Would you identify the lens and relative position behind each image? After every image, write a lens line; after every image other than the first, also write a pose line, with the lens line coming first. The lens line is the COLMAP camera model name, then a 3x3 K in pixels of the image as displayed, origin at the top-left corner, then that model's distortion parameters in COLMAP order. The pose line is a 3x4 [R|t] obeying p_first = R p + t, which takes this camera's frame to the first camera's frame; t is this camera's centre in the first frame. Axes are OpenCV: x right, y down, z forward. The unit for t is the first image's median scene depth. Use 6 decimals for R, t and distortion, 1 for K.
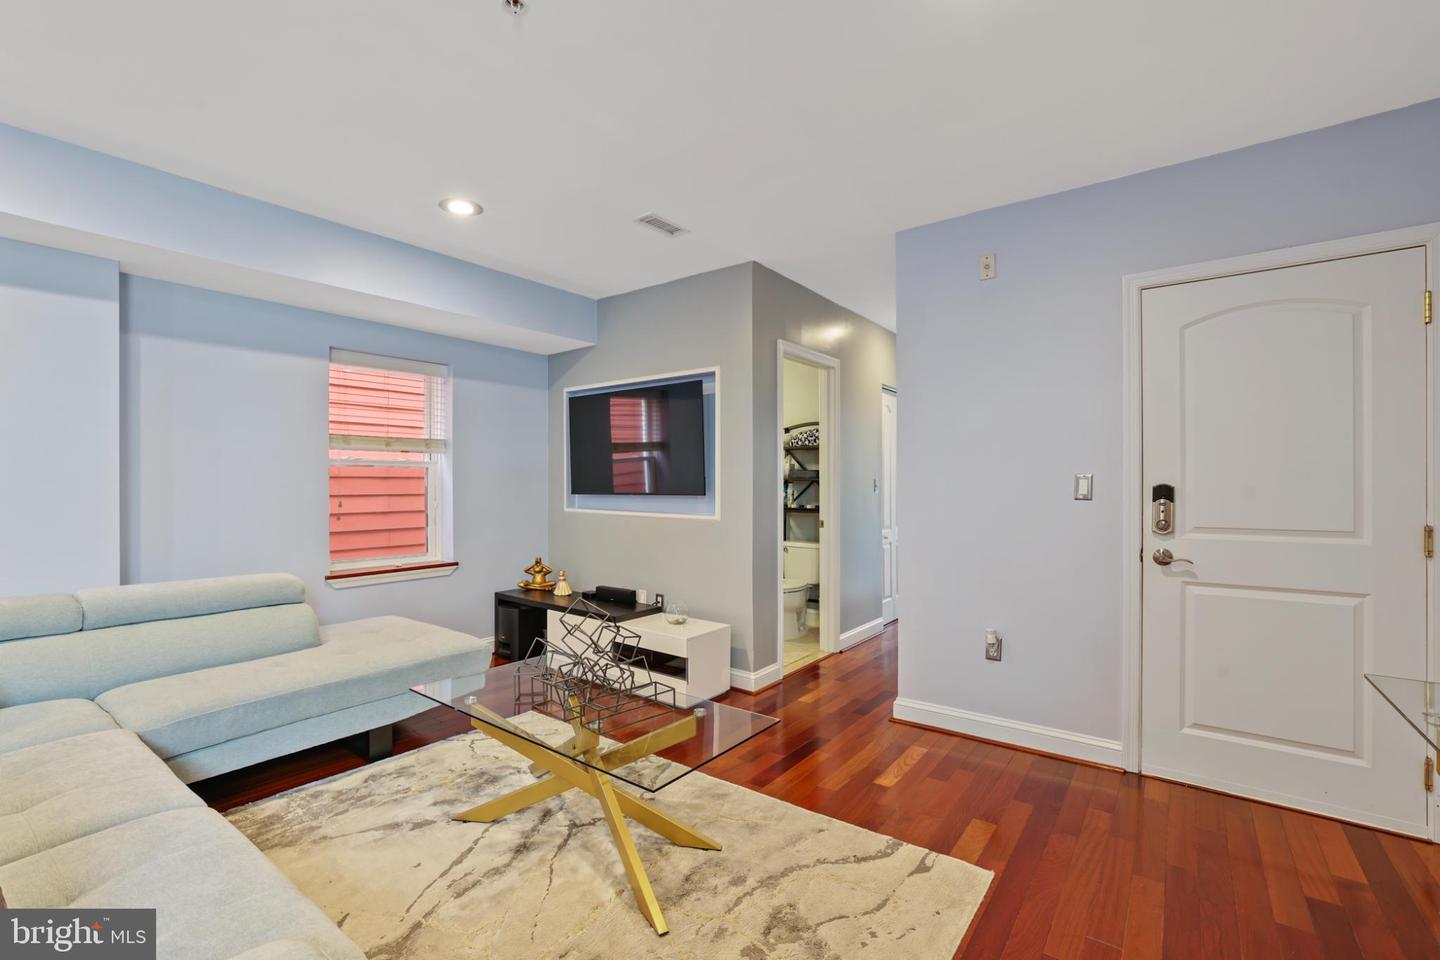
lens RADIAL K [[612.6, 0, 713.8], [0, 612.6, 485.0], [0, 0, 1]] dist [-0.021749, 0.007540]
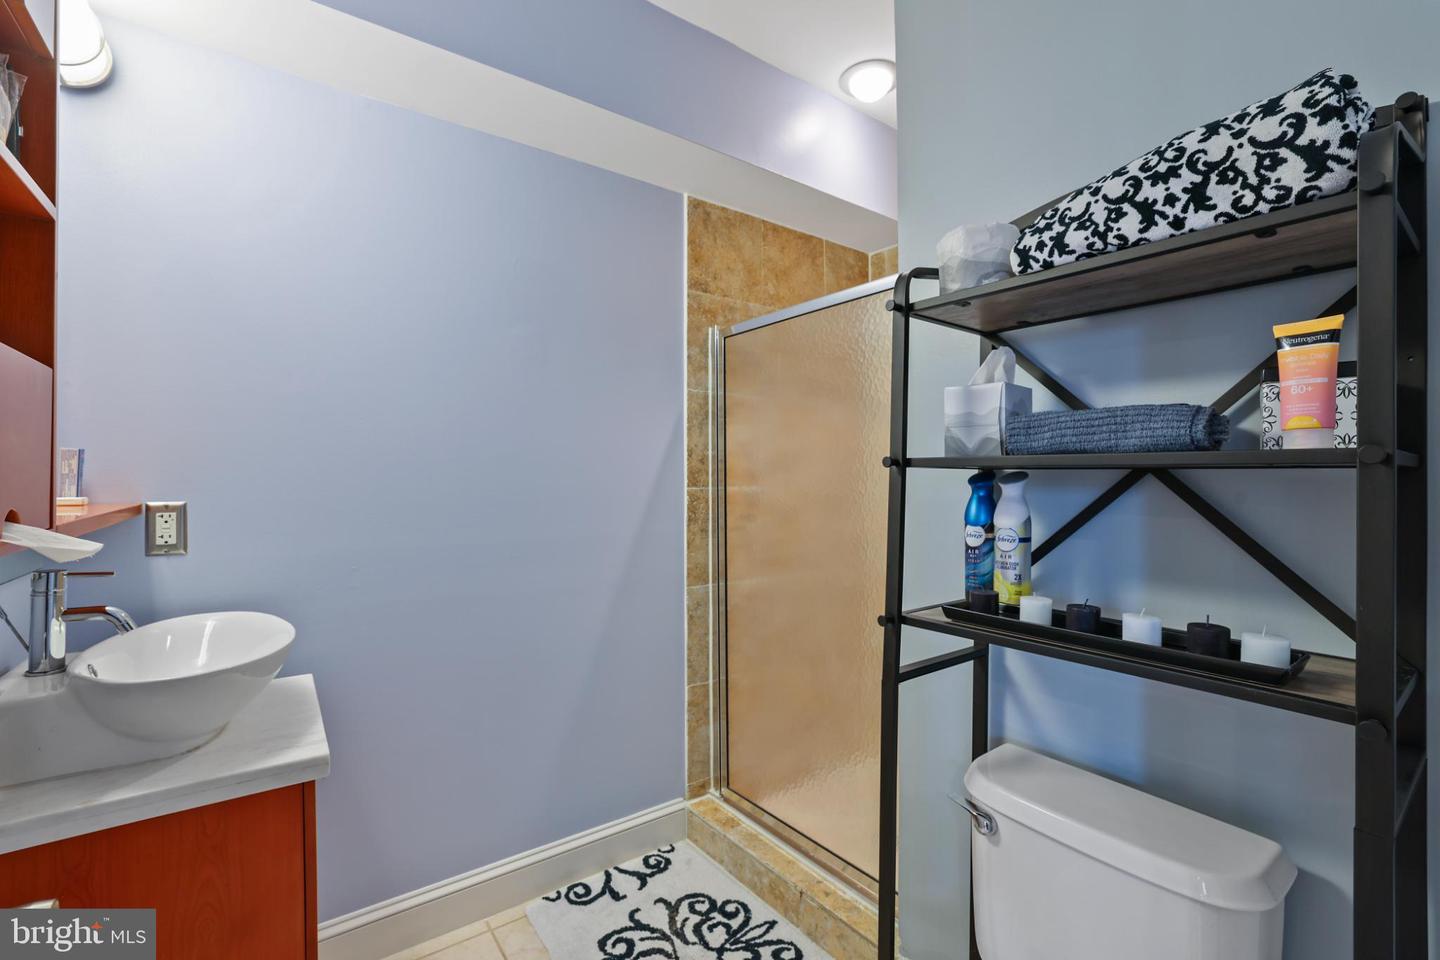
lens RADIAL K [[612.6, 0, 709.7], [0, 612.6, 473.5], [0, 0, 1]] dist [-0.021749, 0.007540]
pose [[0.954254, 0.003516, -0.298978, 0.090133], [-0.004266, 0.999989, -0.001856, -0.004049], [0.298968, 0.003047, 0.954258, 0.773471]]
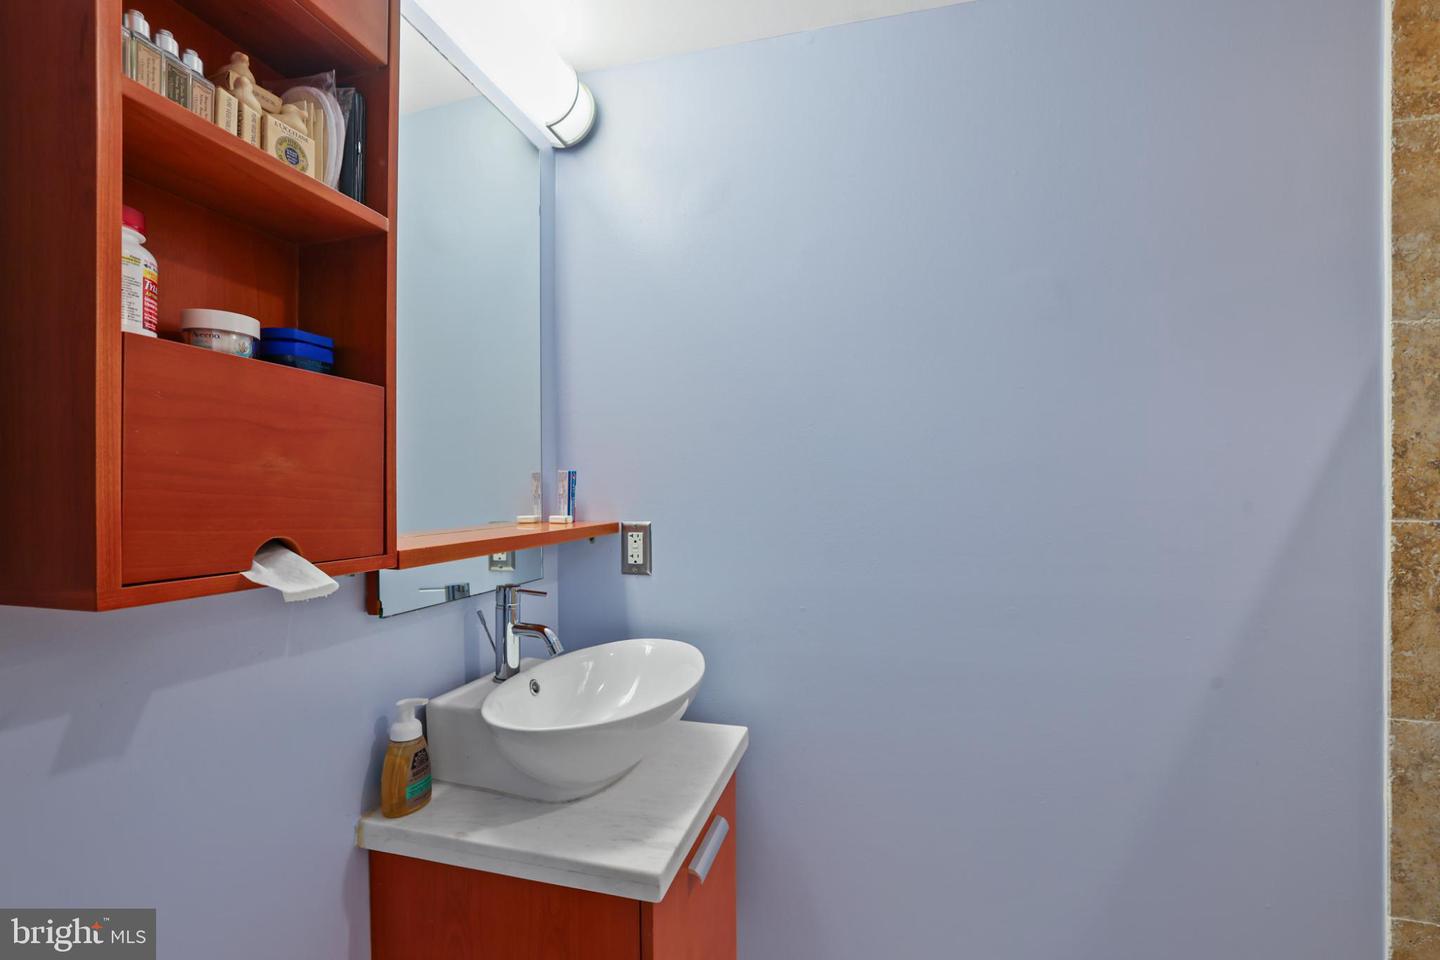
lens RADIAL K [[612.6, 0, 743.1], [0, 612.6, 492.6], [0, 0, 1]] dist [-0.021749, 0.007540]
pose [[0.379727, 0.006715, -0.925074, 0.058006], [0.000447, 0.999972, 0.007442, -0.005679], [0.925099, -0.003240, 0.379713, 0.881211]]
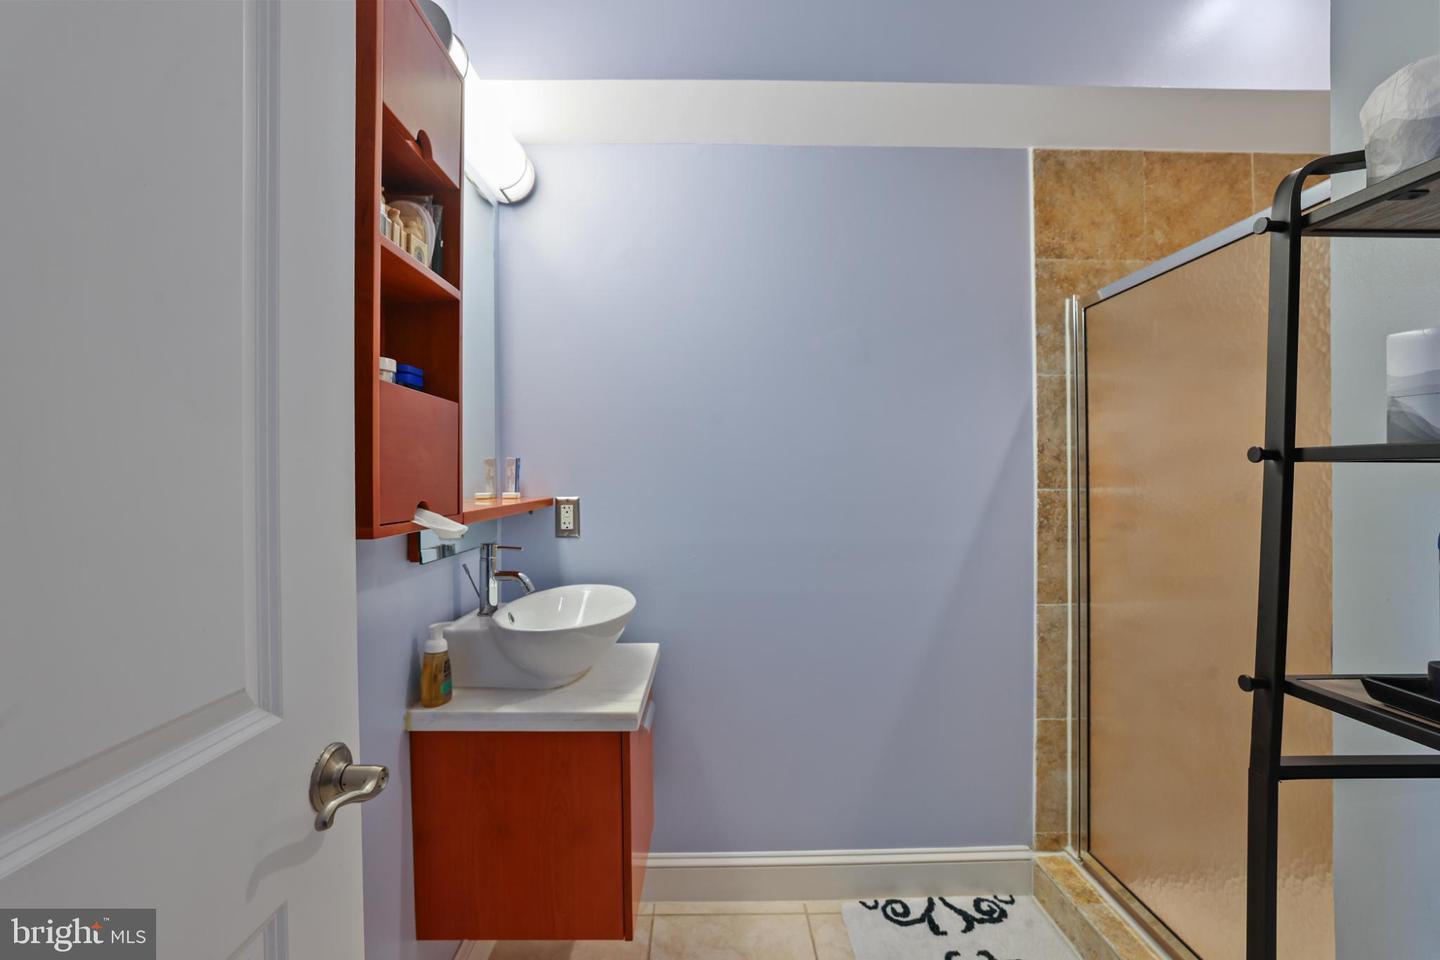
lens RADIAL K [[612.6, 0, 741.5], [0, 612.6, 476.1], [0, 0, 1]] dist [-0.021749, 0.007540]
pose [[0.628684, 0.001572, -0.777659, 0.118921], [0.002119, 0.999991, 0.003735, -0.004257], [0.777658, -0.003996, 0.628675, 0.806379]]
